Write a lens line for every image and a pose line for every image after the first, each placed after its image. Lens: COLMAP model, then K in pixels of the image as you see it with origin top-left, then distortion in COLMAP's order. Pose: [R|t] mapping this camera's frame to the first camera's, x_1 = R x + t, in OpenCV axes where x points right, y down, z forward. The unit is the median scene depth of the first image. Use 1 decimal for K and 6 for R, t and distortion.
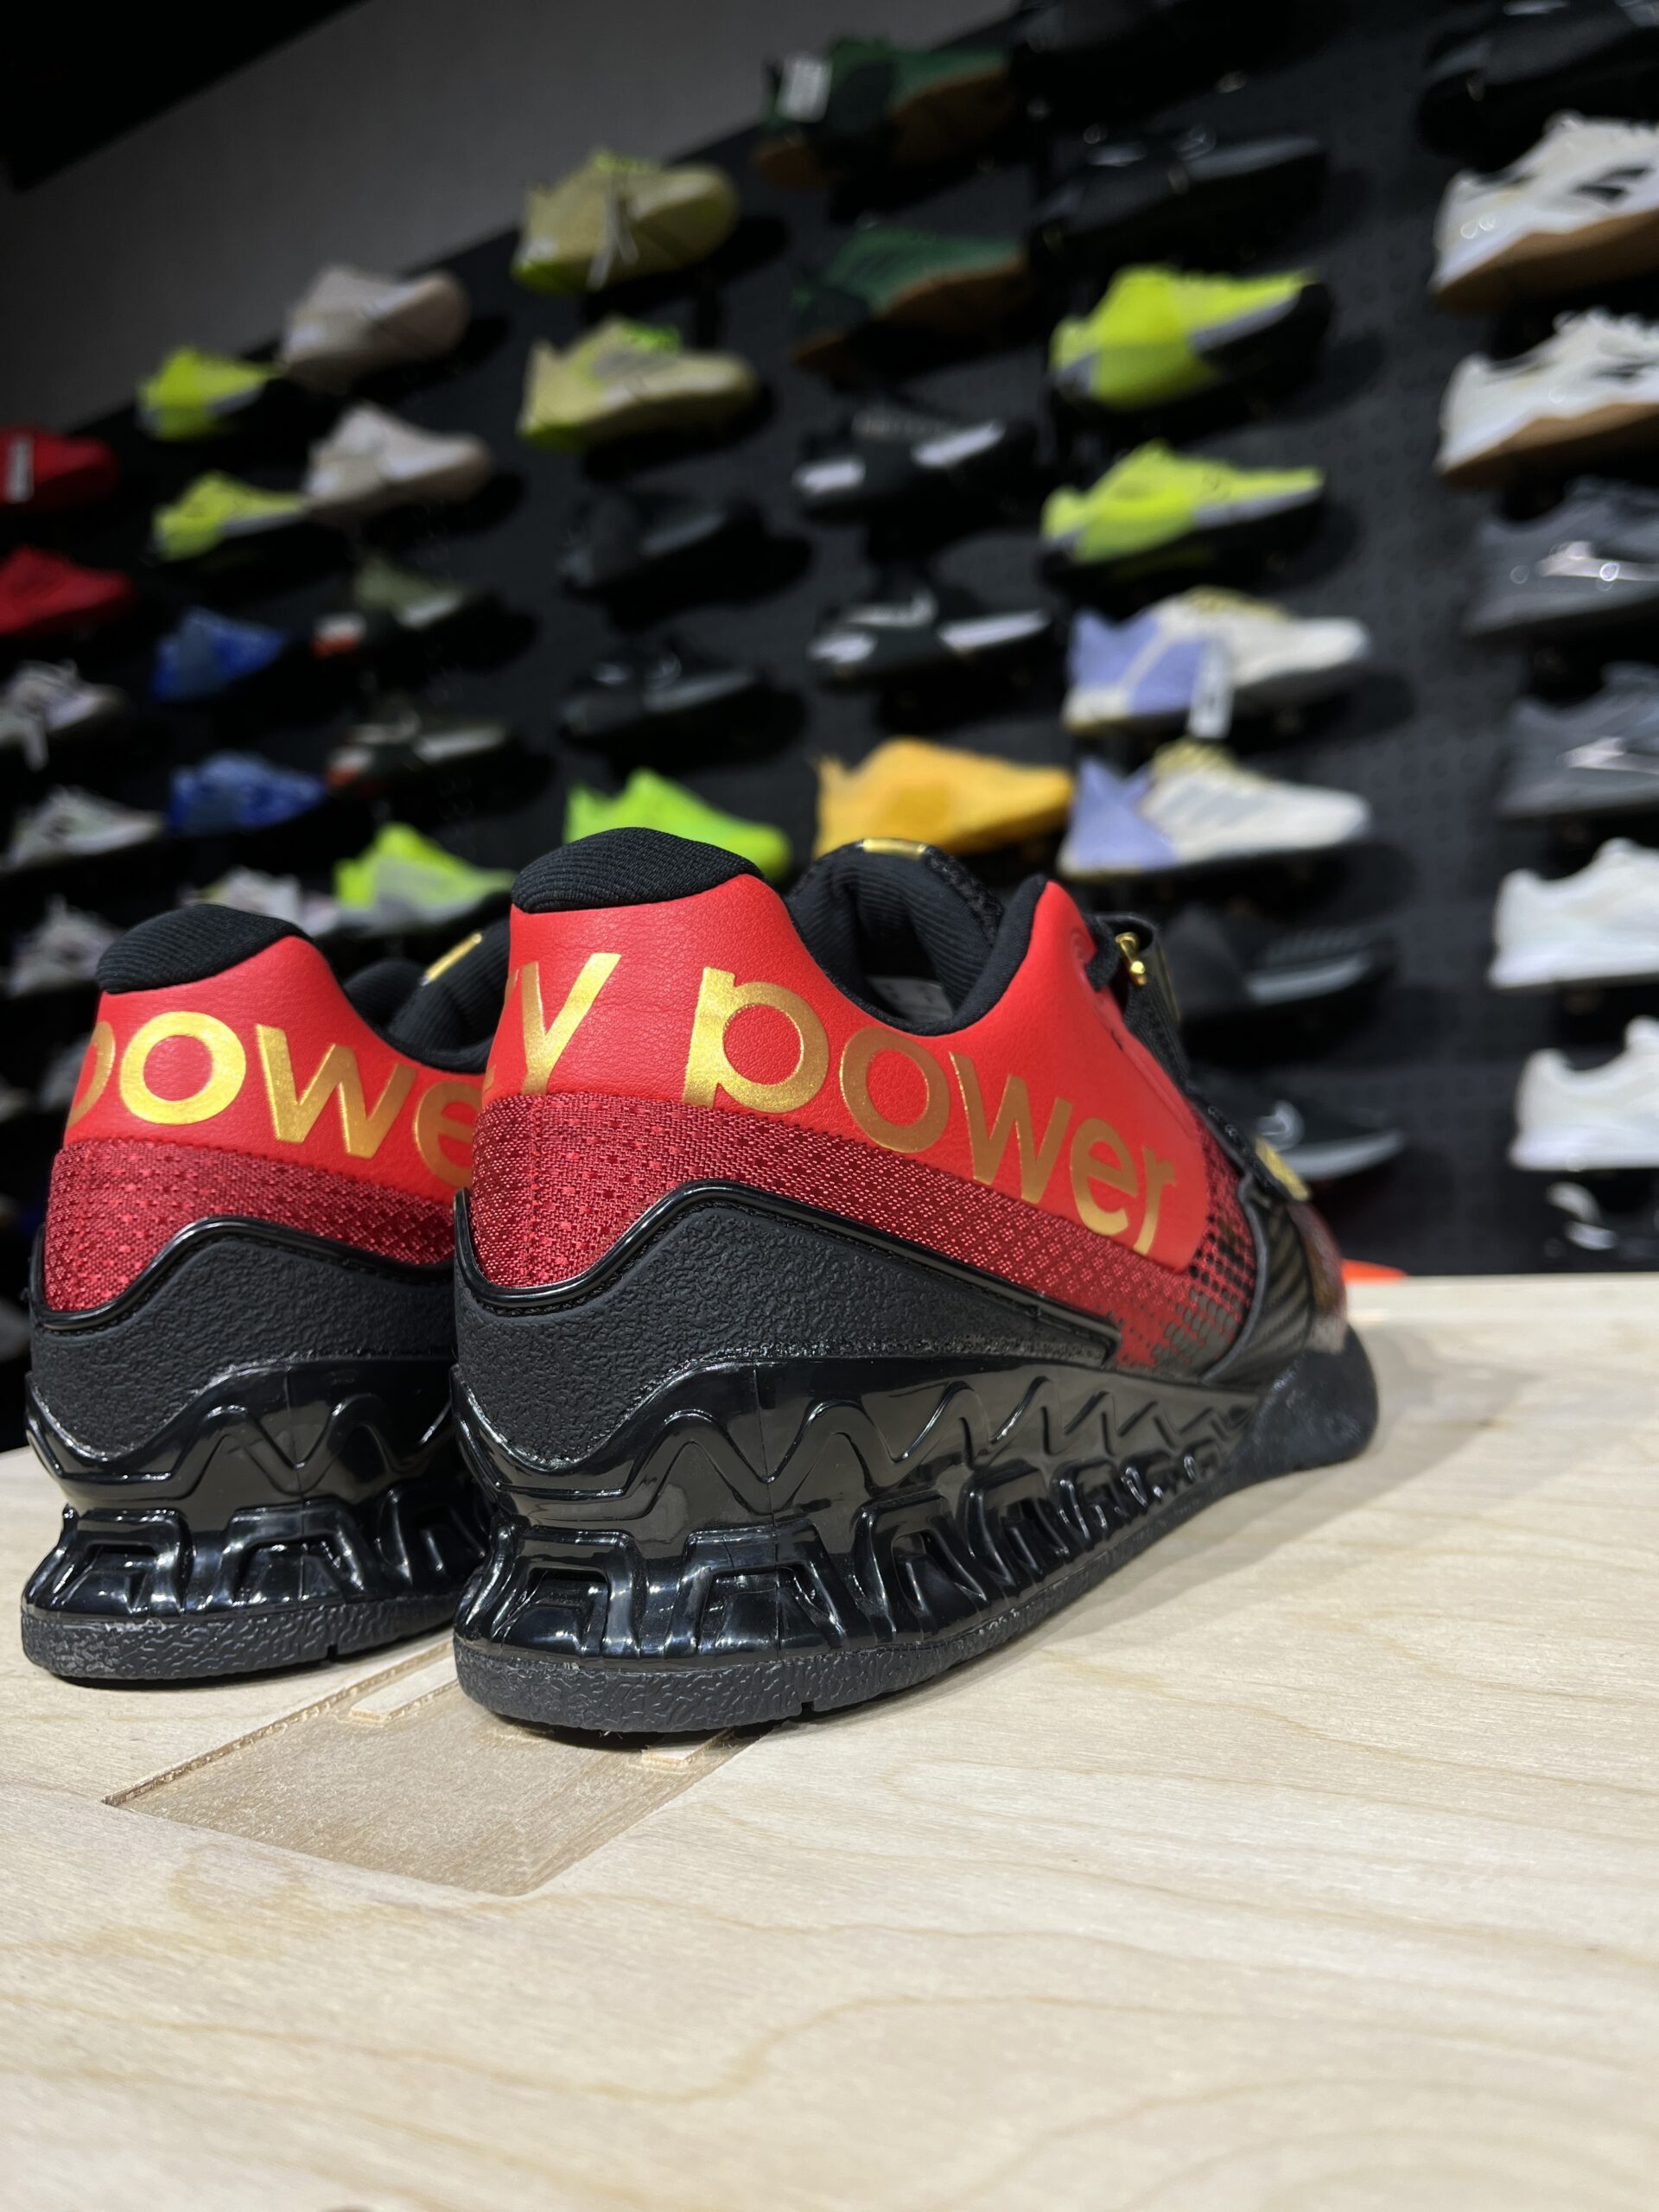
lens RADIAL K [[1731.8, 0, 829.5], [0, 1731.8, 1106.0], [0, 0, 1]] dist [0.061298, -0.098411]
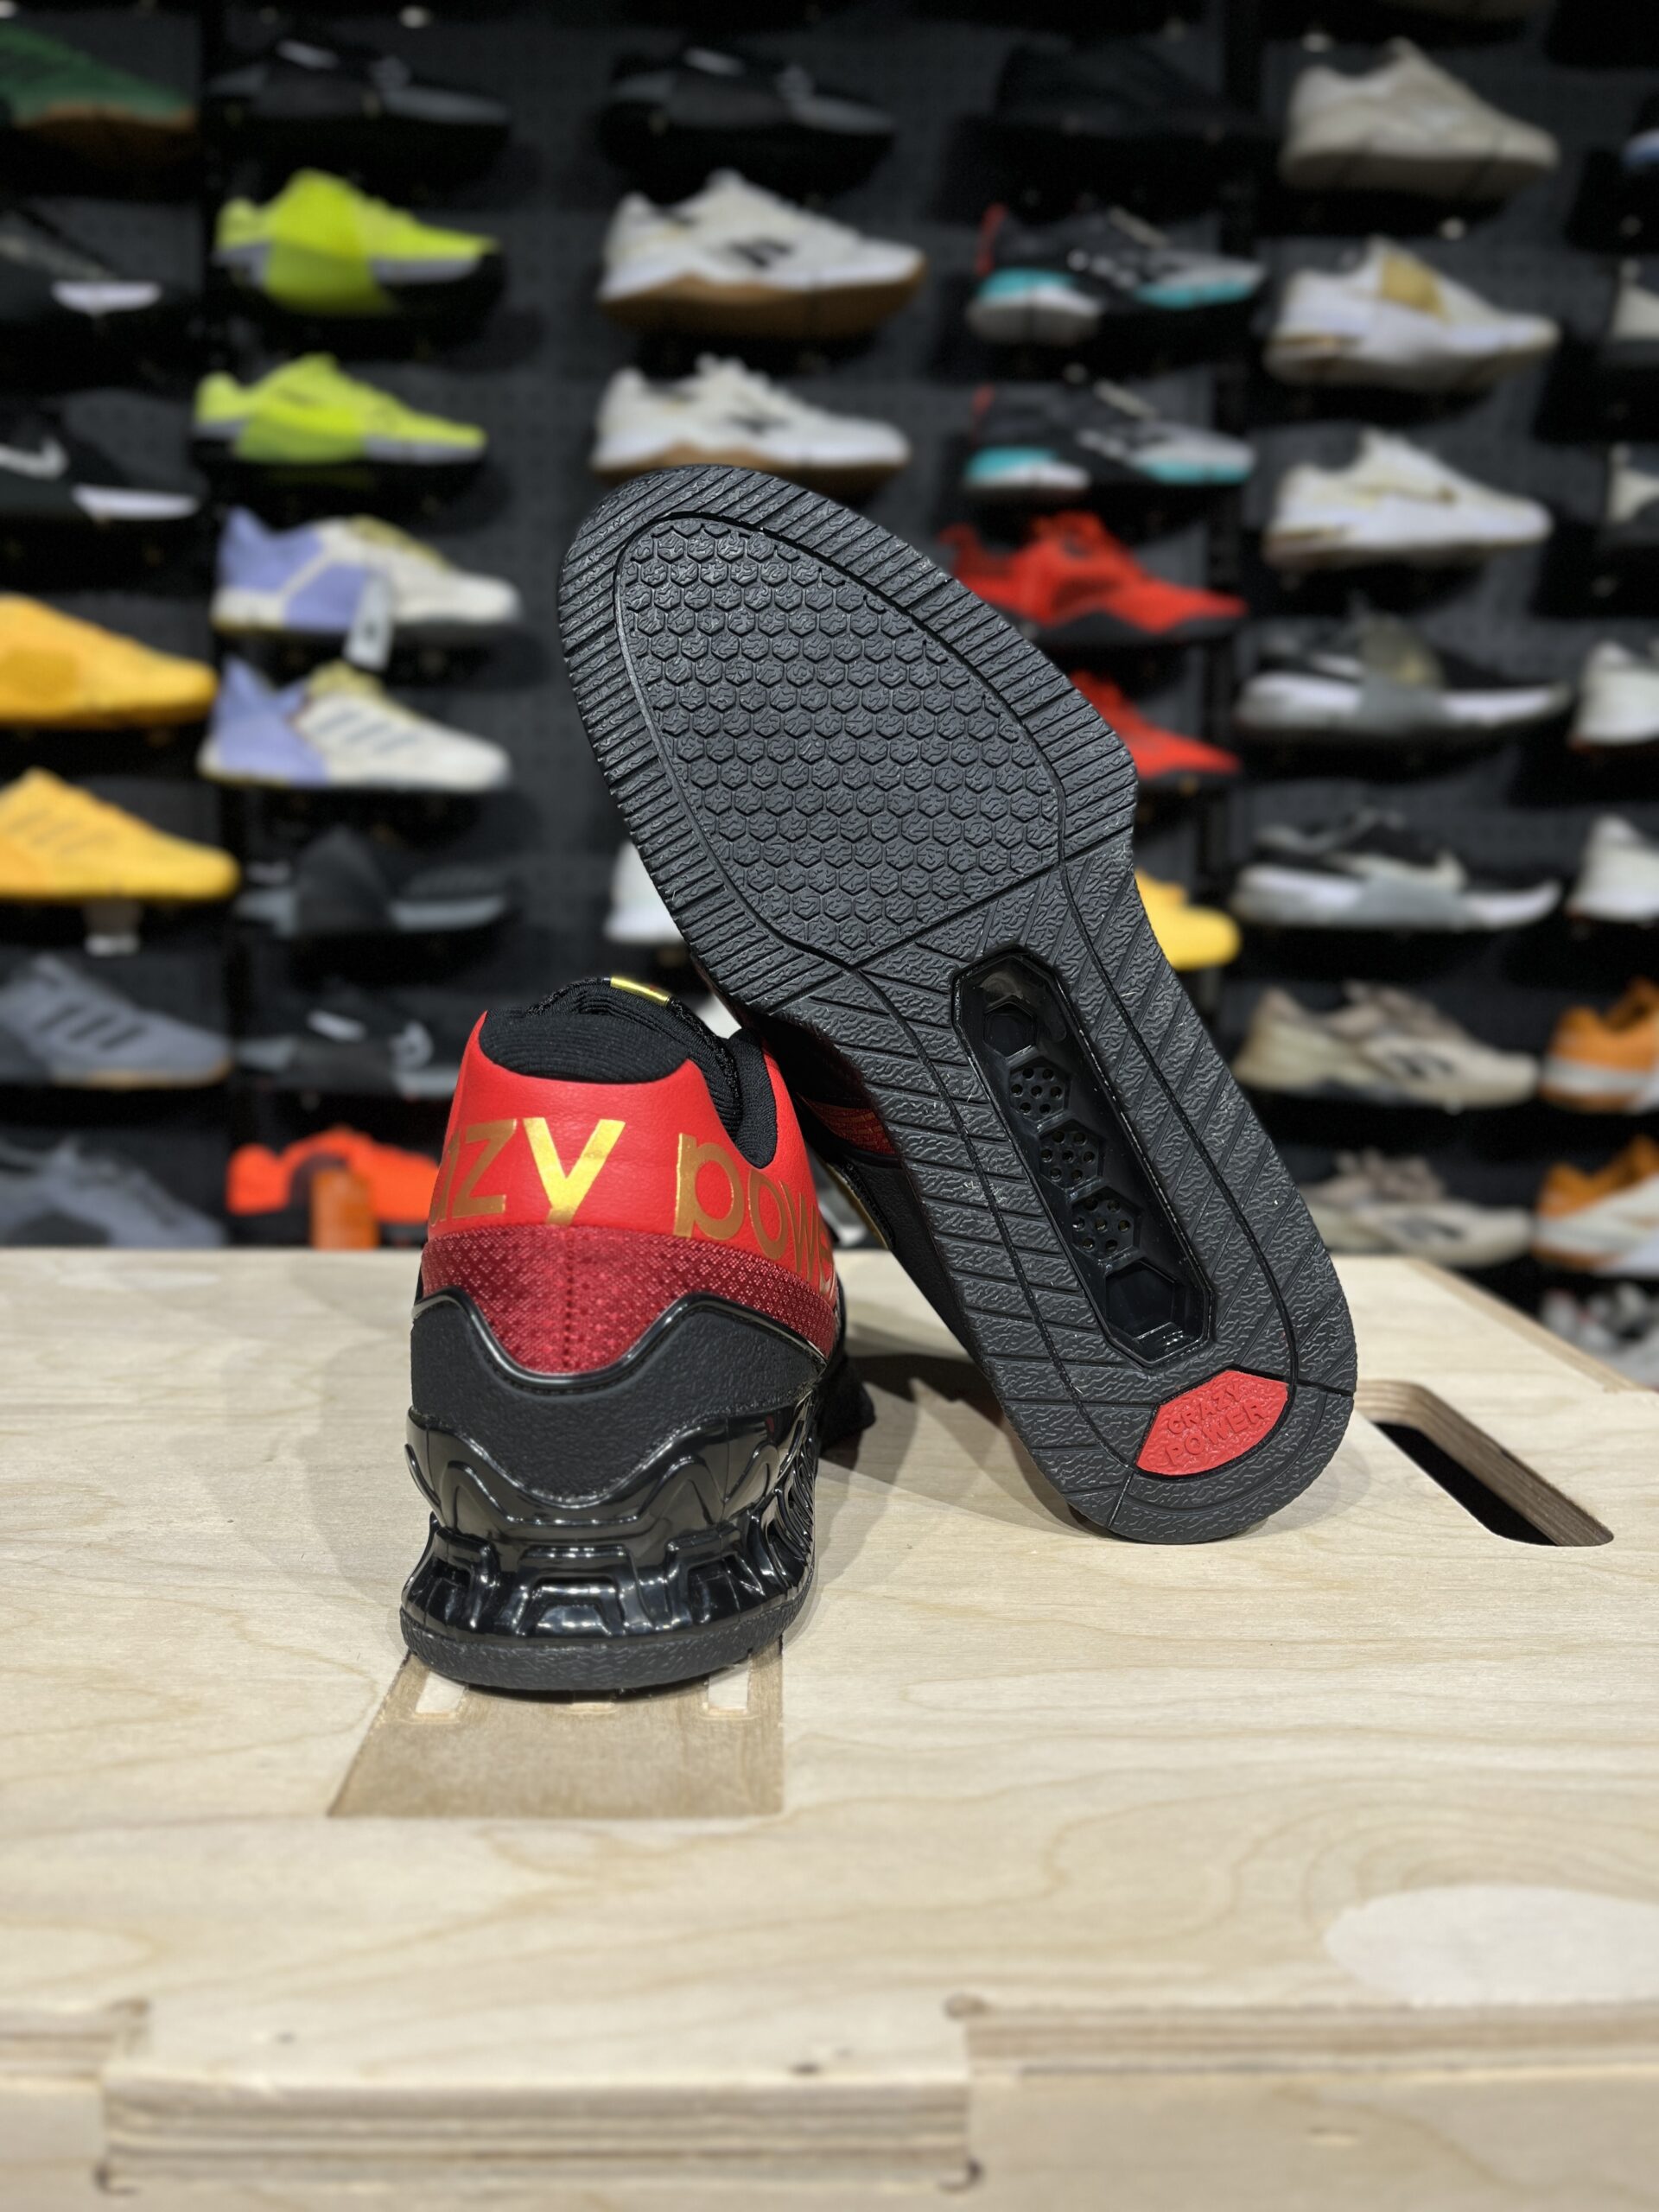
lens RADIAL K [[1716.2, 0, 829.5], [0, 1716.2, 1106.0], [0, 0, 1]] dist [0.058107, -0.080942]
pose [[0.829190, 0.034489, 0.557902, -0.119102], [-0.077289, 0.995582, 0.053326, -0.028174], [-0.553598, -0.087337, 0.828192, -0.023733]]
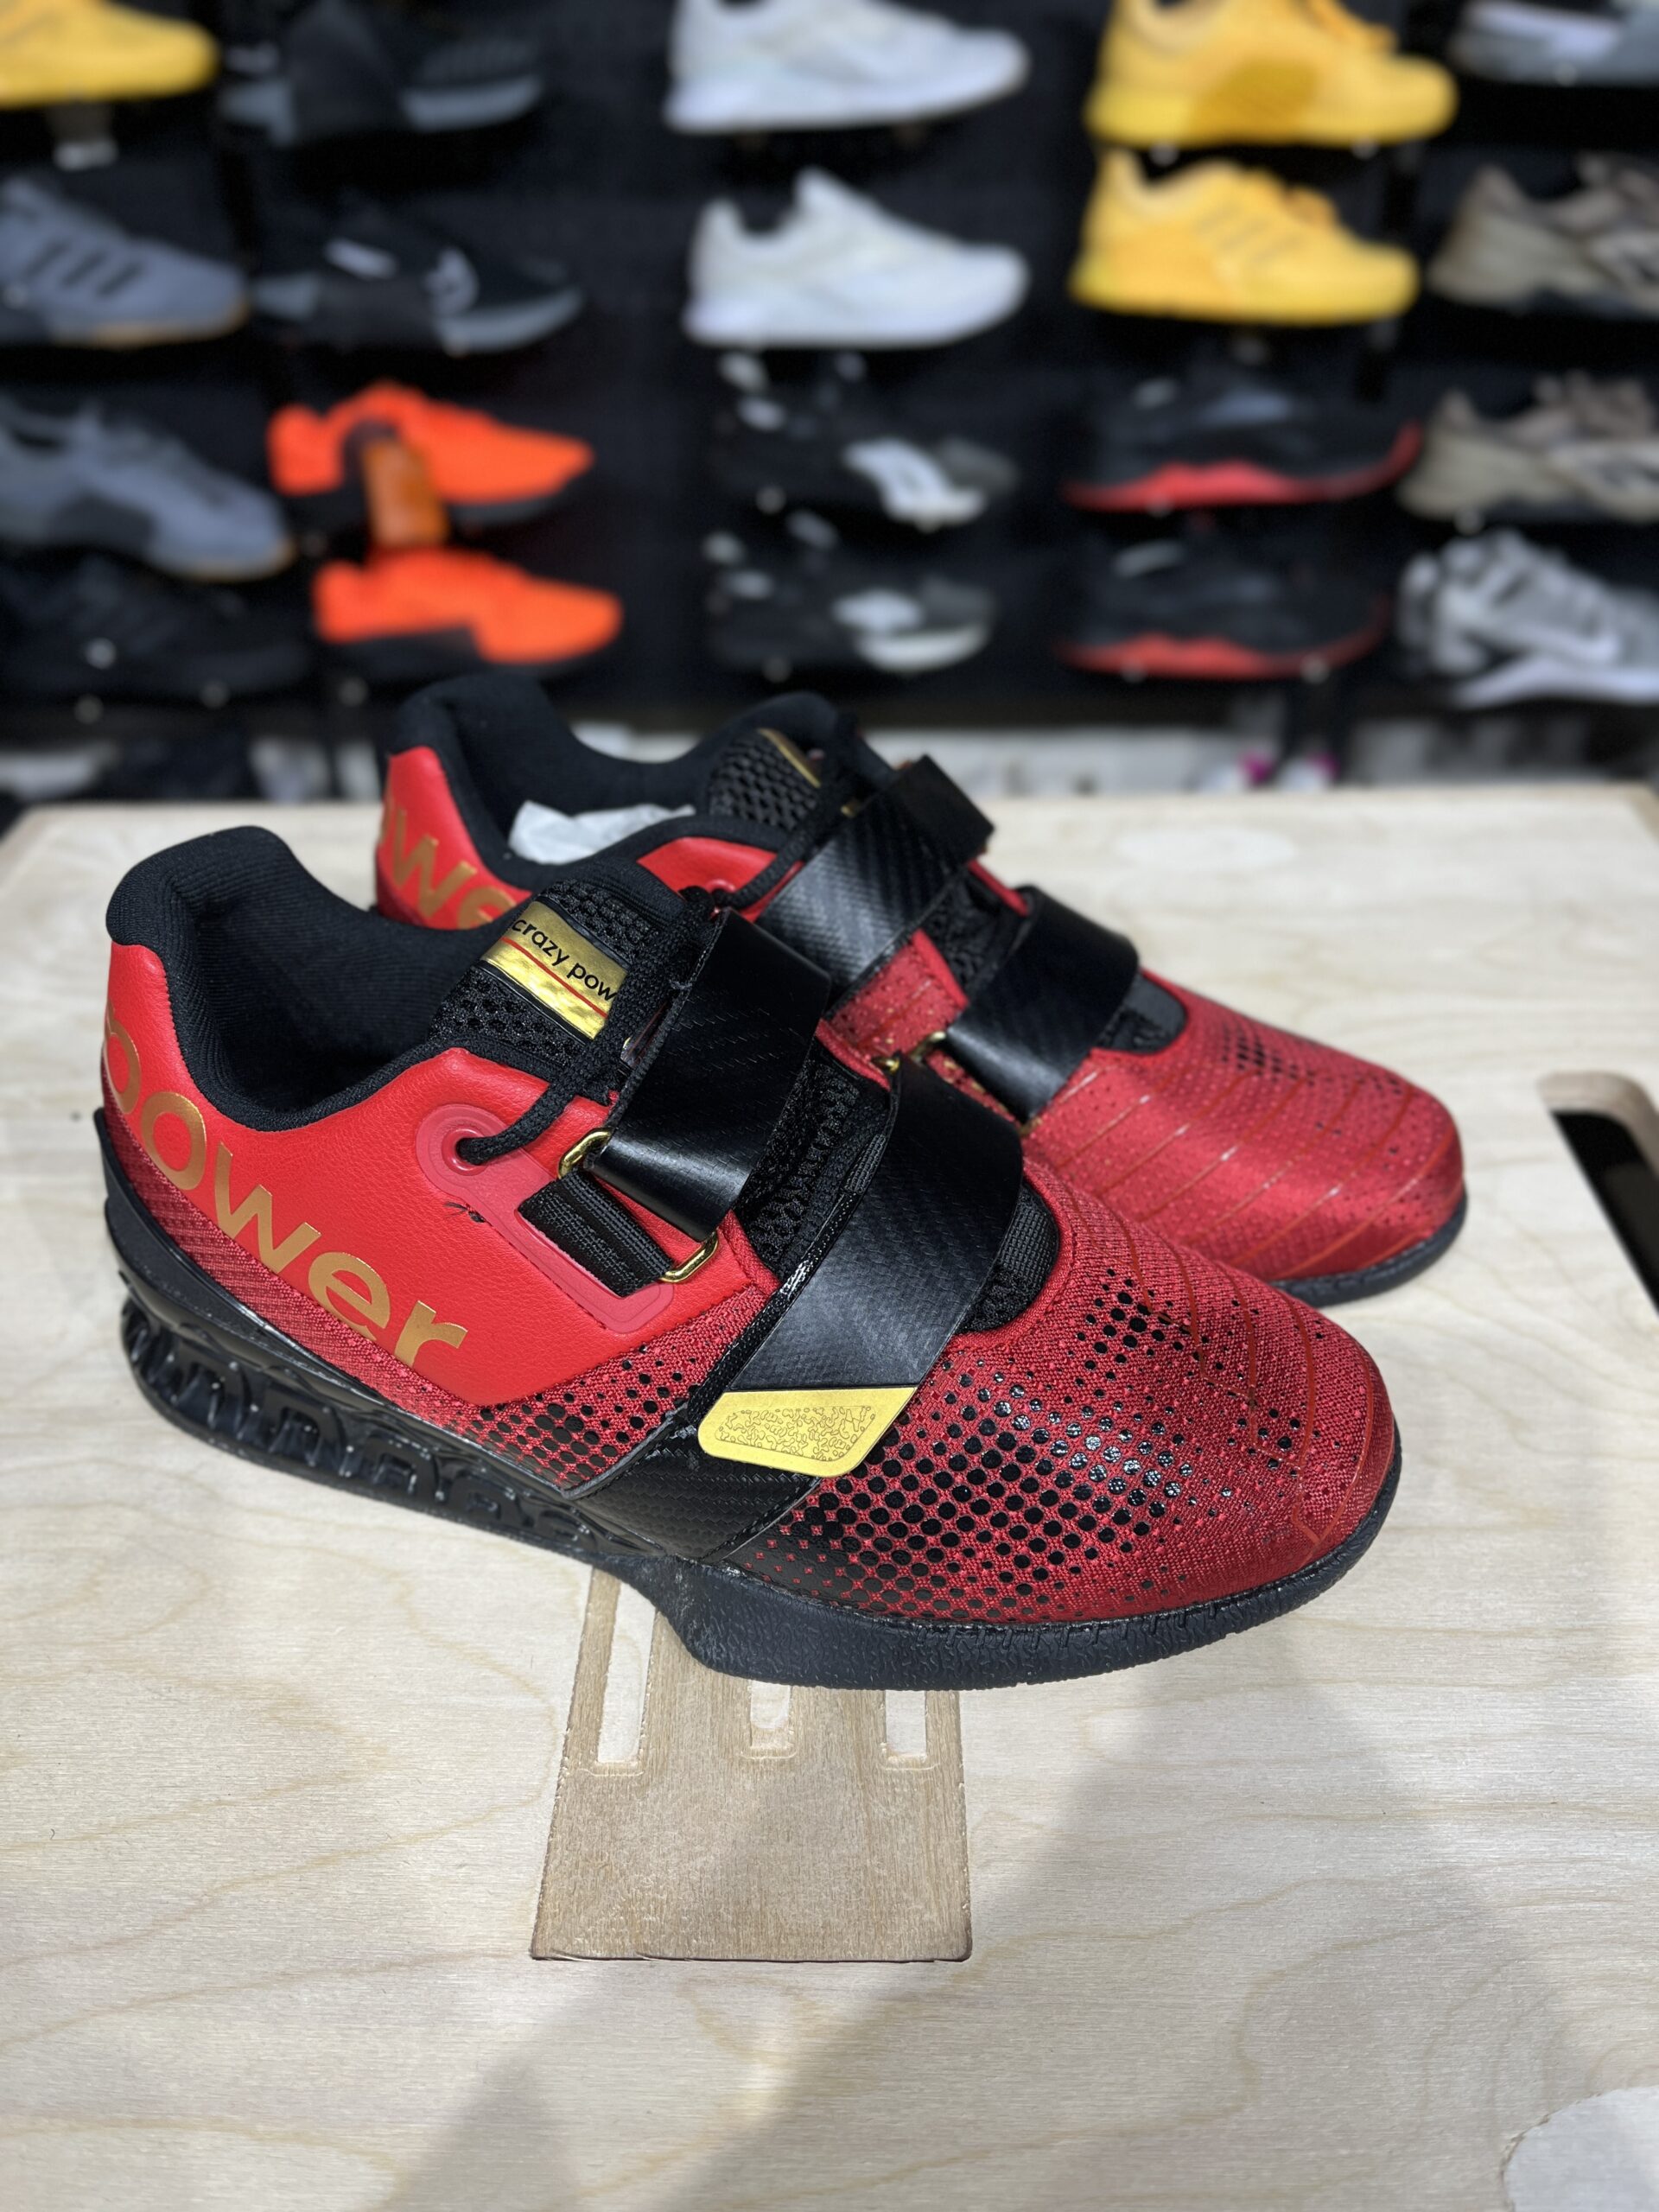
lens RADIAL K [[1735.8, 0, 829.5], [0, 1735.8, 1106.0], [0, 0, 1]] dist [0.059235, -0.105670]
pose [[0.855451, -0.240593, 0.458604, -0.096572], [-0.045309, 0.847372, 0.529063, -0.117568], [-0.515897, -0.473367, 0.713984, 0.039379]]
